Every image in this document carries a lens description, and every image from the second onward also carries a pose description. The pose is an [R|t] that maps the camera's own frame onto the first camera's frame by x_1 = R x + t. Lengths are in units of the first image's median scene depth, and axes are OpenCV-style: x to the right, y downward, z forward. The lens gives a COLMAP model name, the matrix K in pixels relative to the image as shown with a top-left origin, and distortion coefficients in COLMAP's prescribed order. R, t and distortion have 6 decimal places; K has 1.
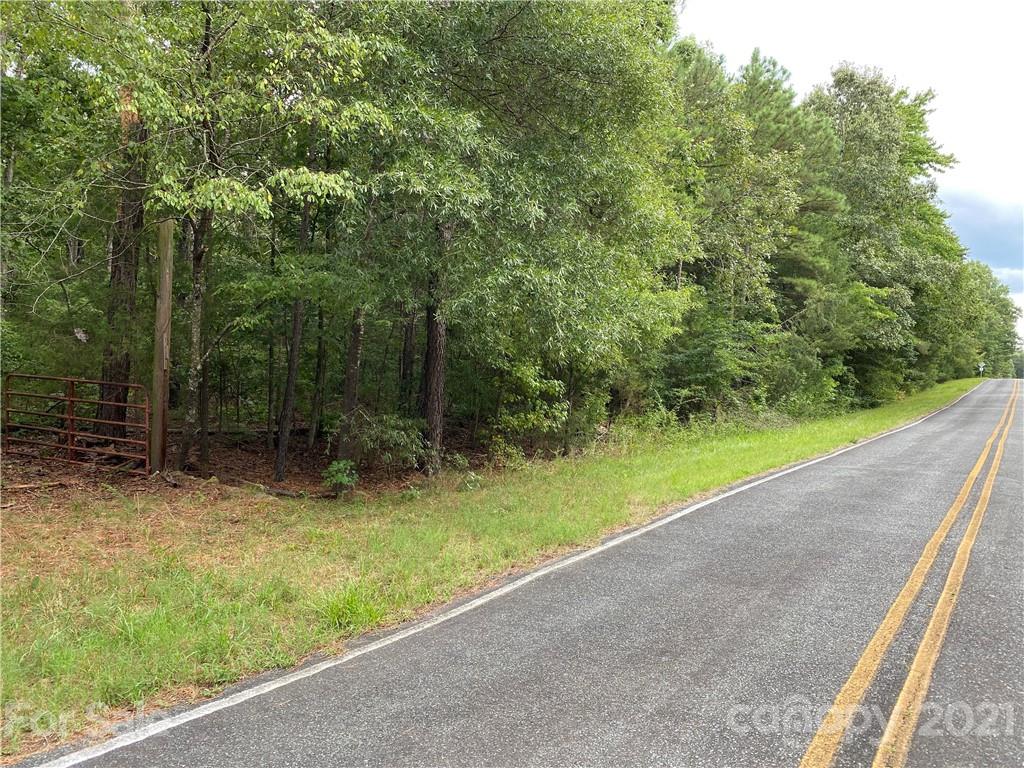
lens RADIAL K [[744.4, 0, 512.0], [0, 744.4, 384.0], [0, 0, 1]] dist [-0.003627, -0.008781]
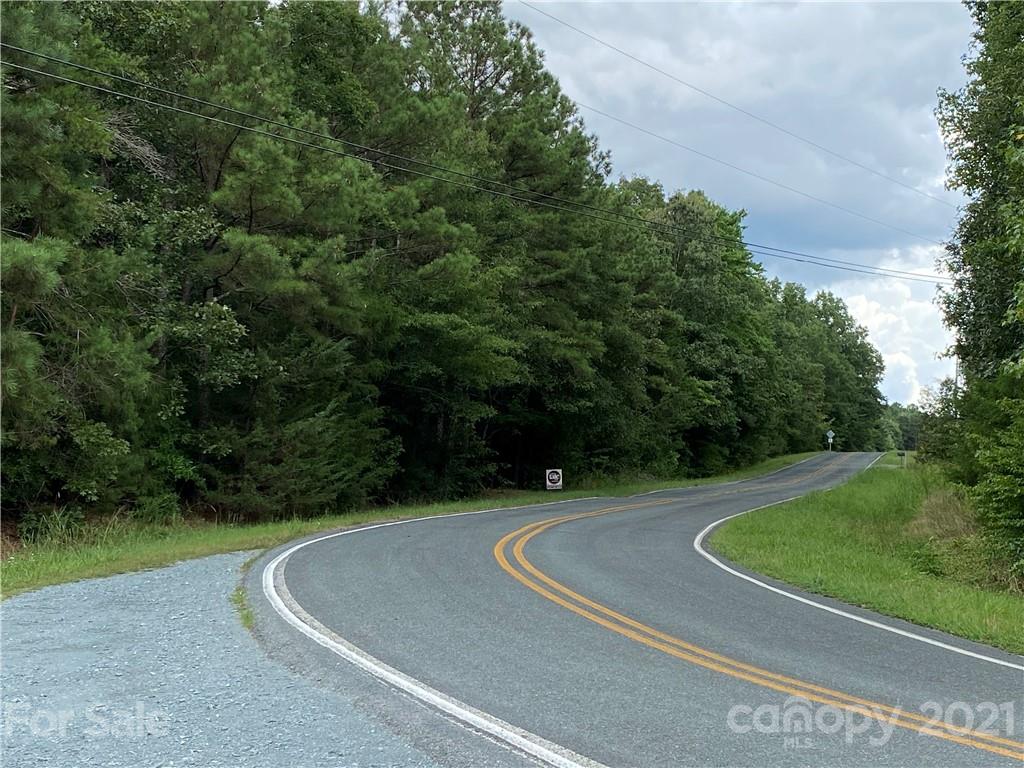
lens RADIAL K [[1551.0, 0, 512.0], [0, 1551.0, 384.0], [0, 0, 1]] dist [0.010368, 0.007943]
pose [[0.945874, 0.005477, 0.324488, -1.517440], [0.013020, 0.998412, -0.054805, 0.041895], [-0.324273, 0.056063, 0.944301, -3.104347]]
